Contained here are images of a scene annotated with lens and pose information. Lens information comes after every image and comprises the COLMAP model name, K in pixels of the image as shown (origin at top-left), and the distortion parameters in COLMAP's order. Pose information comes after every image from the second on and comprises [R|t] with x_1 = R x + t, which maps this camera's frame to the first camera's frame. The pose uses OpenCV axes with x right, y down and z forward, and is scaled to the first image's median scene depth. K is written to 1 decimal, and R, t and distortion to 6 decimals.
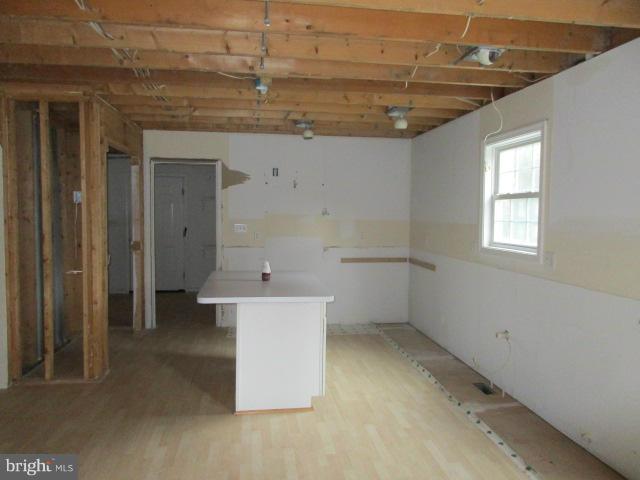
lens RADIAL K [[478.2, 0, 320.0], [0, 478.2, 240.0], [0, 0, 1]] dist [-0.000123, 0.001024]
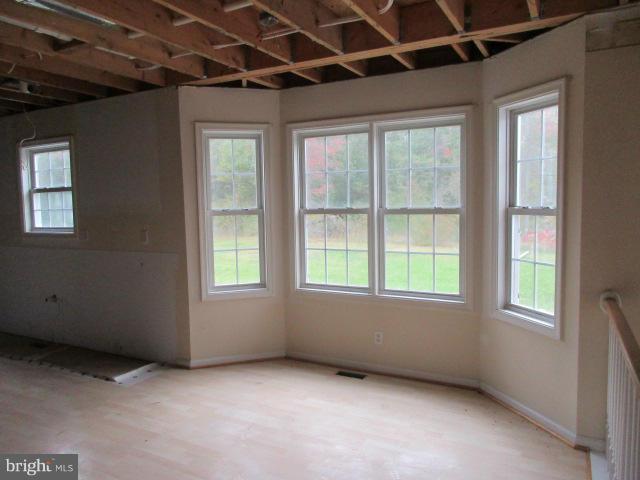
lens RADIAL K [[478.2, 0, 320.0], [0, 478.2, 240.0], [0, 0, 1]] dist [-0.000123, 0.001024]
pose [[0.597170, -0.076637, 0.798445, -0.199819], [0.070287, 0.996596, 0.043087, 0.037975], [-0.799029, 0.030390, 0.600524, -0.349401]]
